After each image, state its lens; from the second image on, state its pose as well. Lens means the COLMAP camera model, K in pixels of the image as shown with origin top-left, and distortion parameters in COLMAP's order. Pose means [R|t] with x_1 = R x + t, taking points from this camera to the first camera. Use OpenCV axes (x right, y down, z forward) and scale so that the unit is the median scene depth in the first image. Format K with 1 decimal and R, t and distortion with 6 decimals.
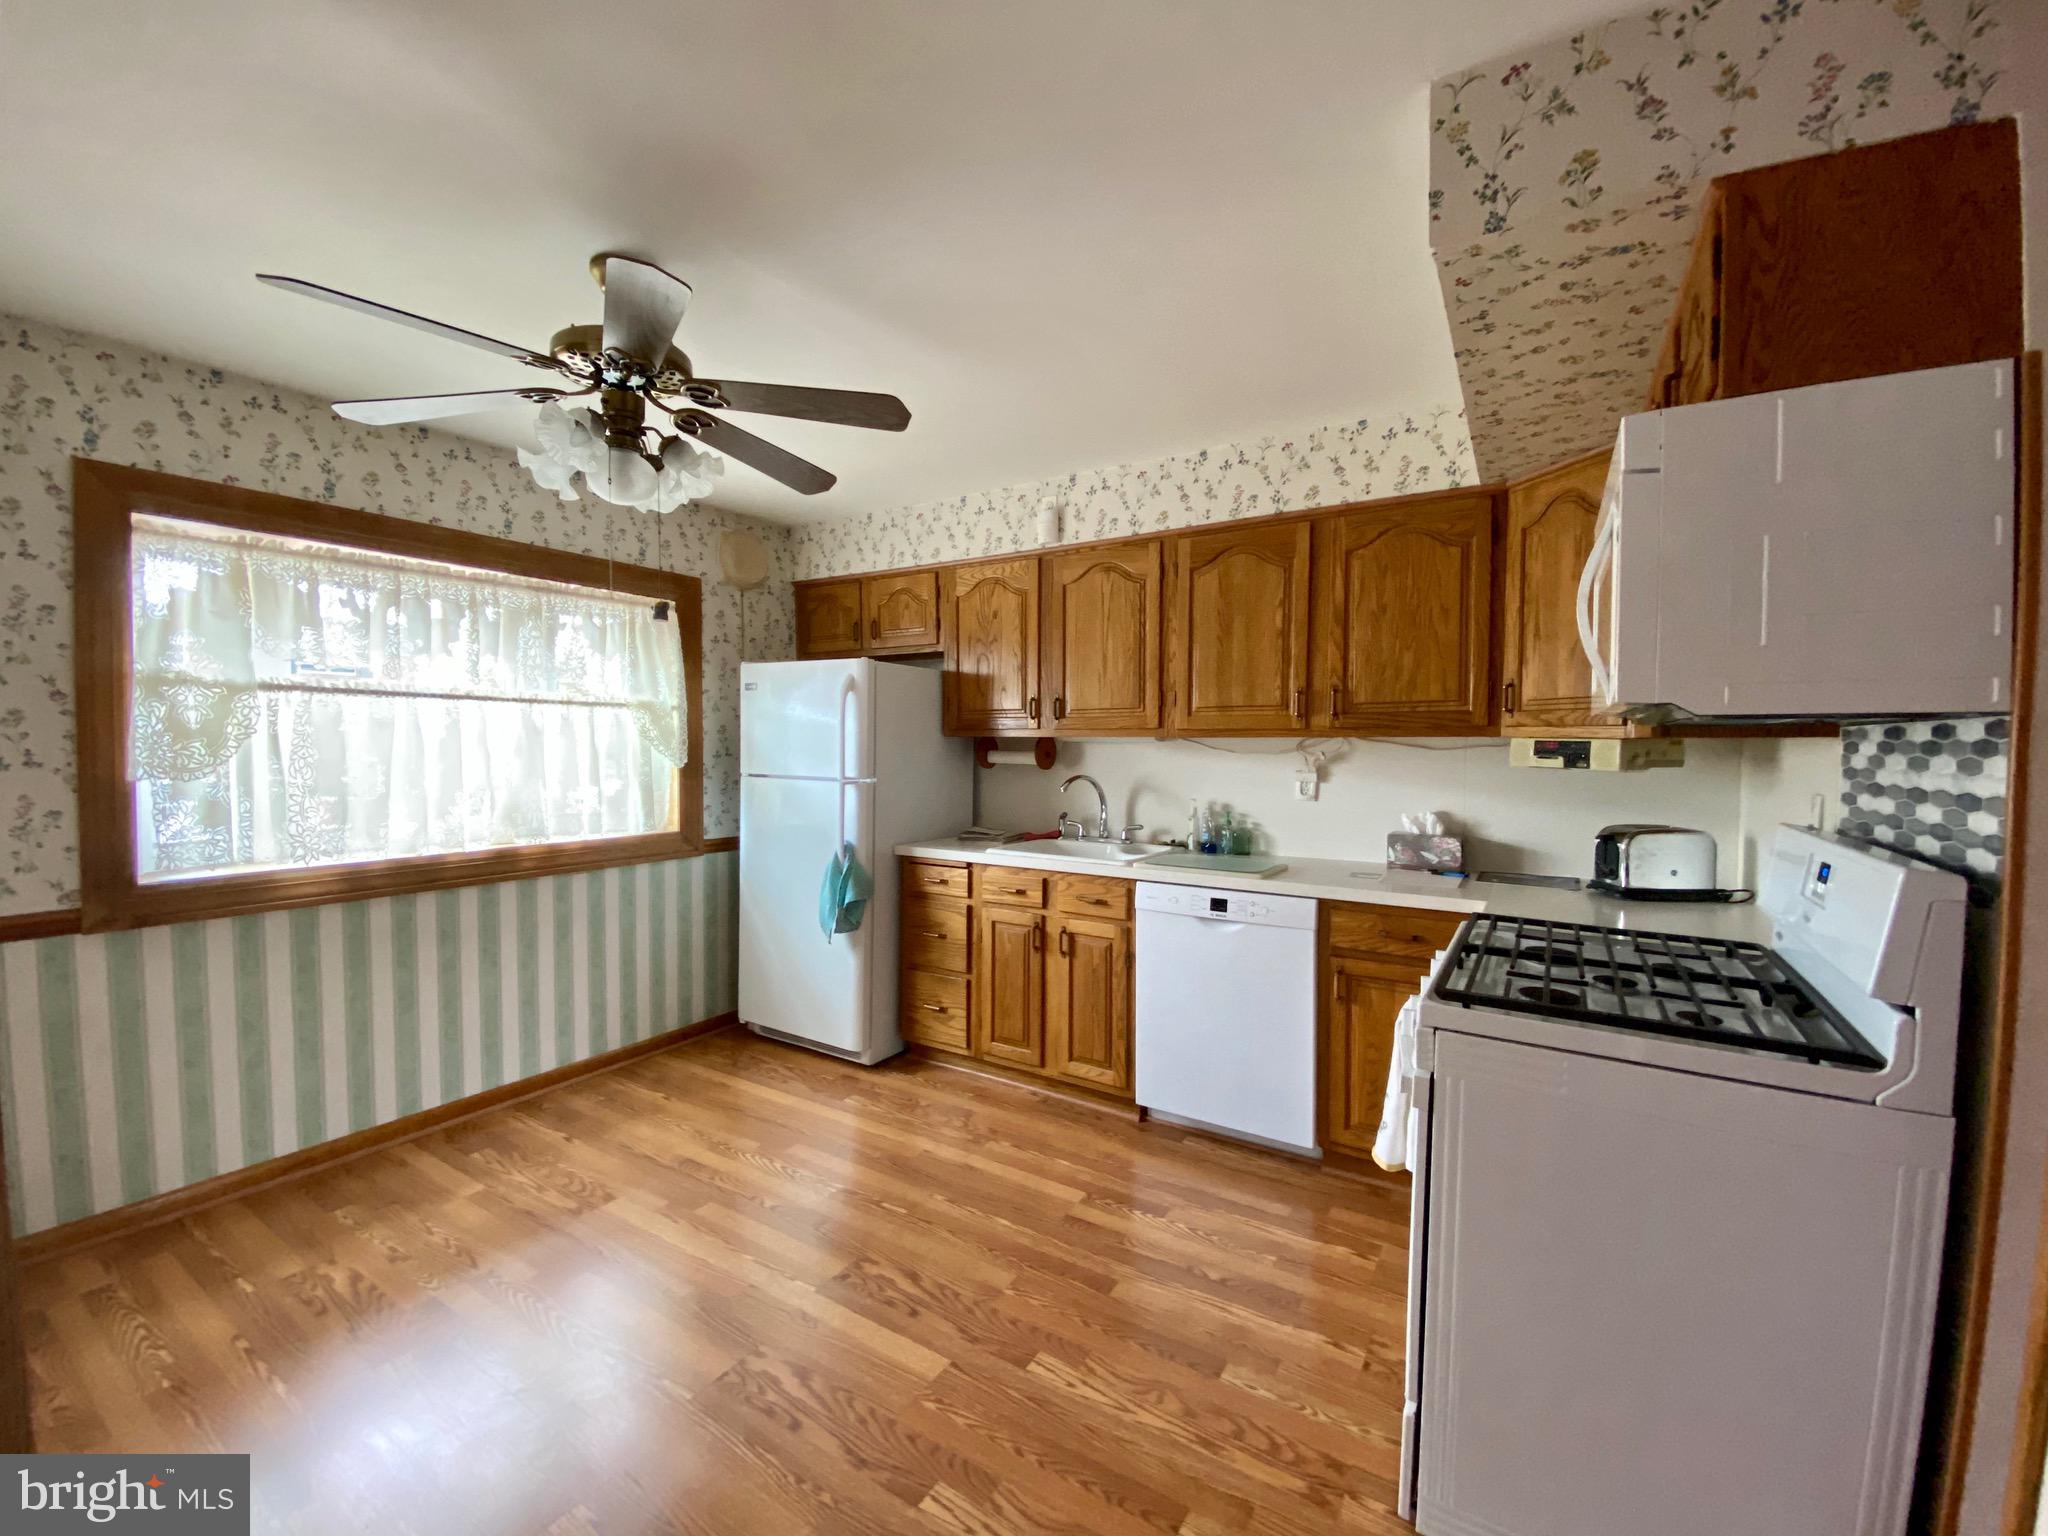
lens RADIAL K [[836.5, 0, 1026.2], [0, 836.5, 777.5], [0, 0, 1]] dist [0.017329, -0.001004]
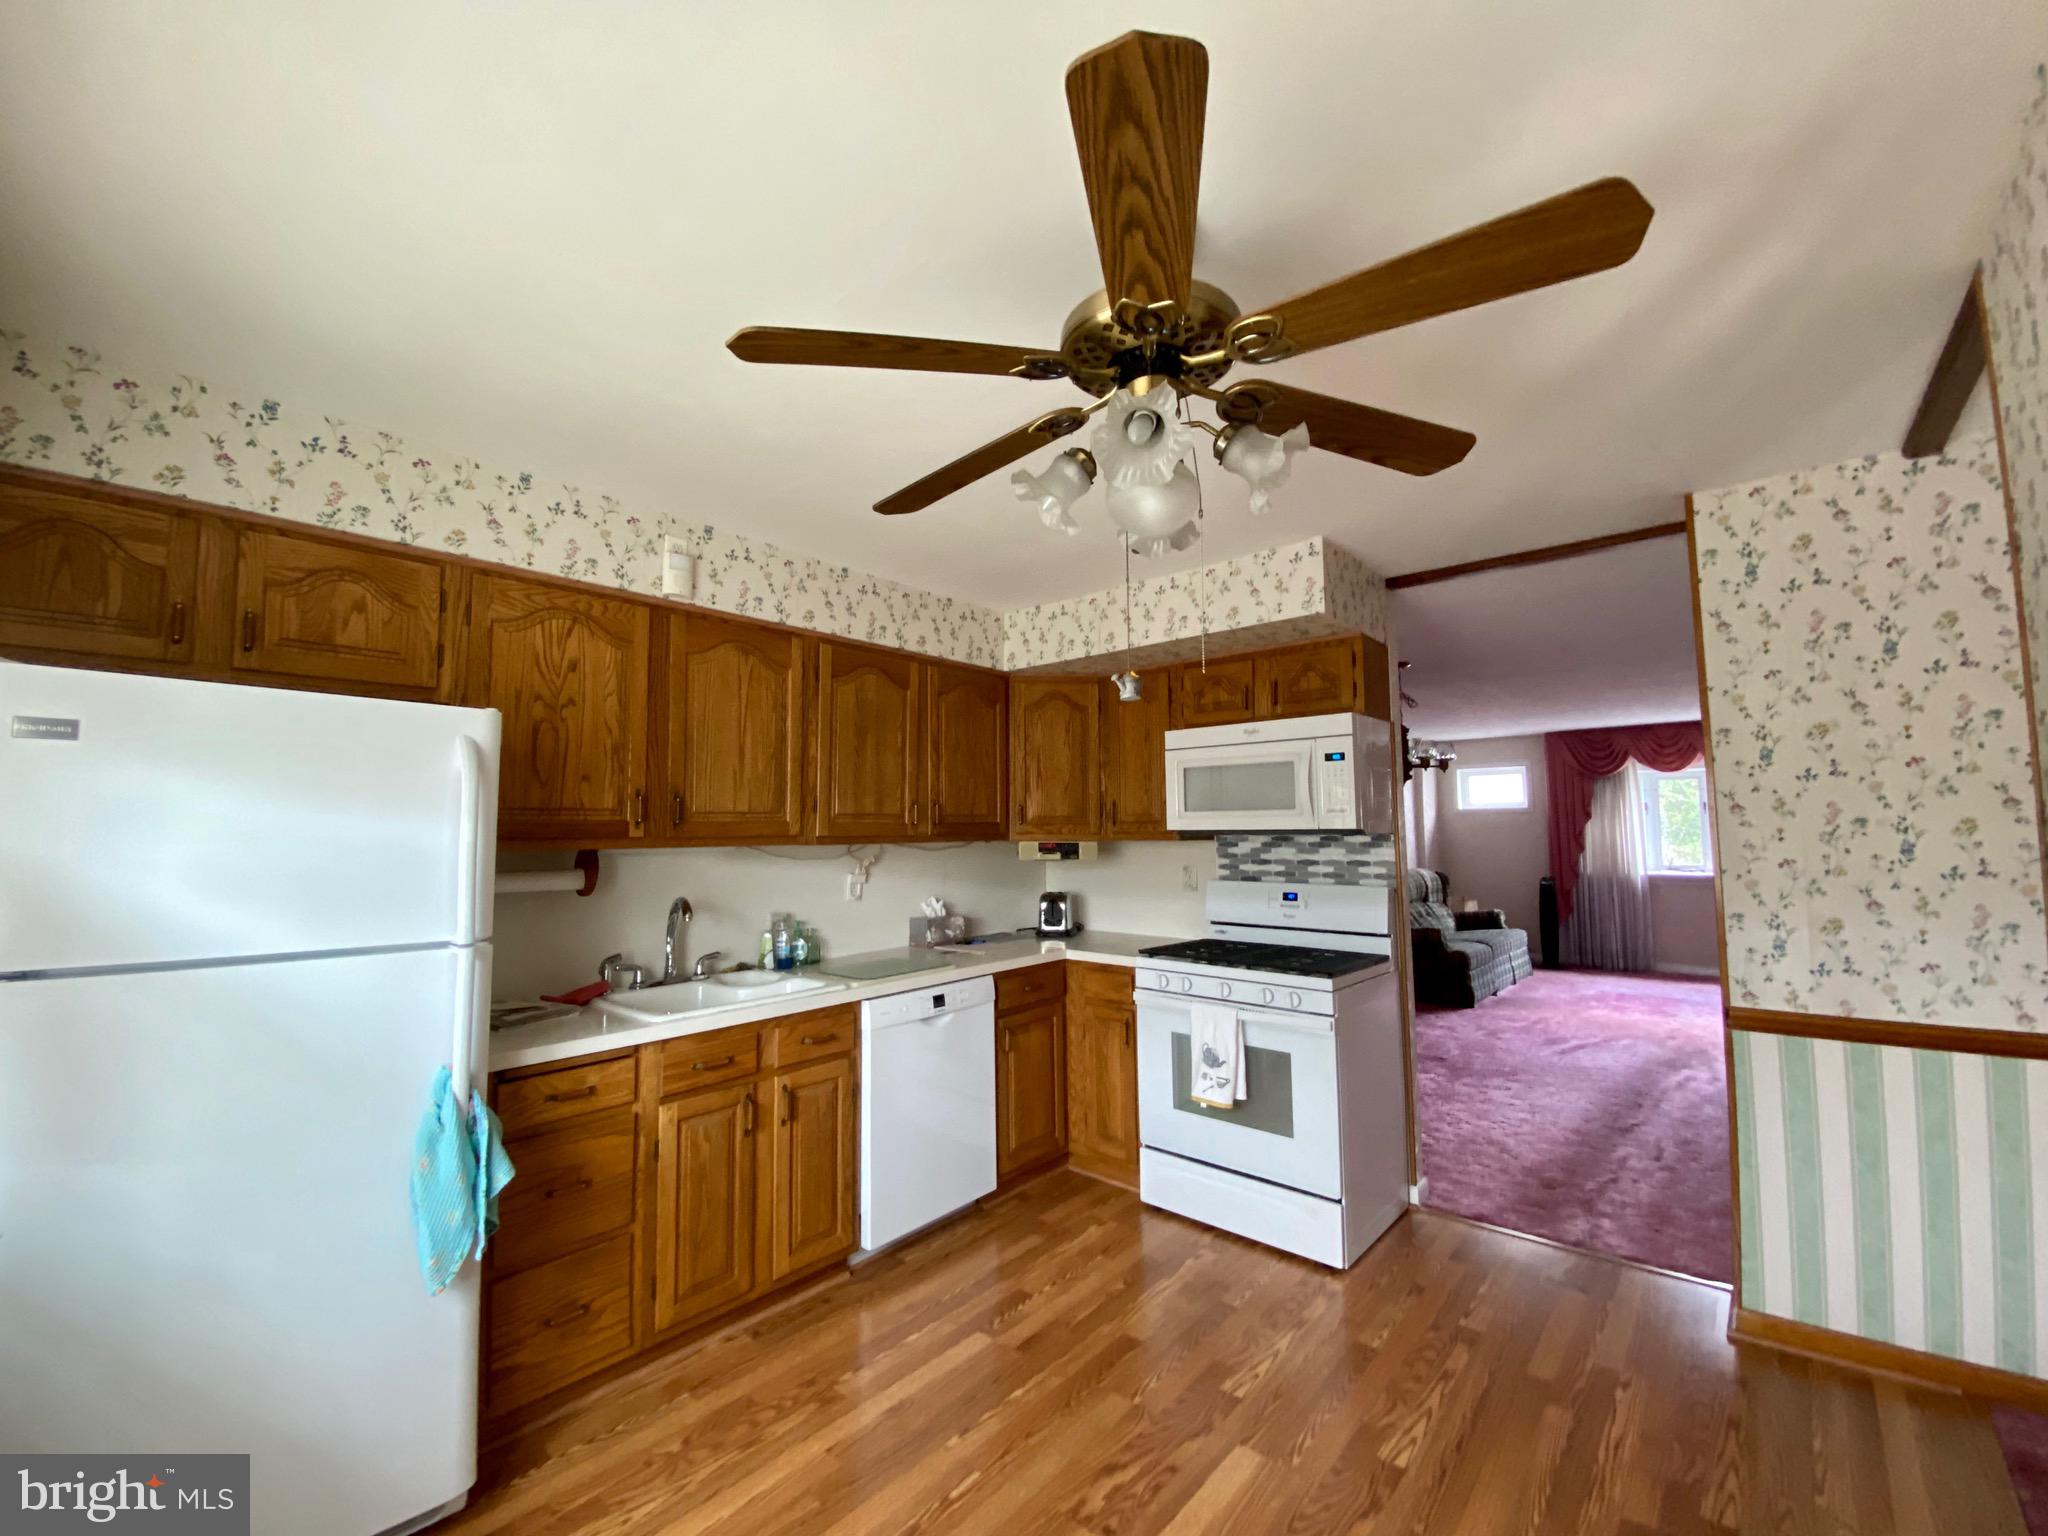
lens RADIAL K [[836.5, 0, 1033.0], [0, 836.5, 774.4], [0, 0, 1]] dist [0.017329, -0.001004]
pose [[0.154649, 0.059732, 0.986162, -0.787982], [0.049698, 0.996437, -0.068148, -0.055832], [-0.986719, 0.059549, 0.151130, 0.669377]]
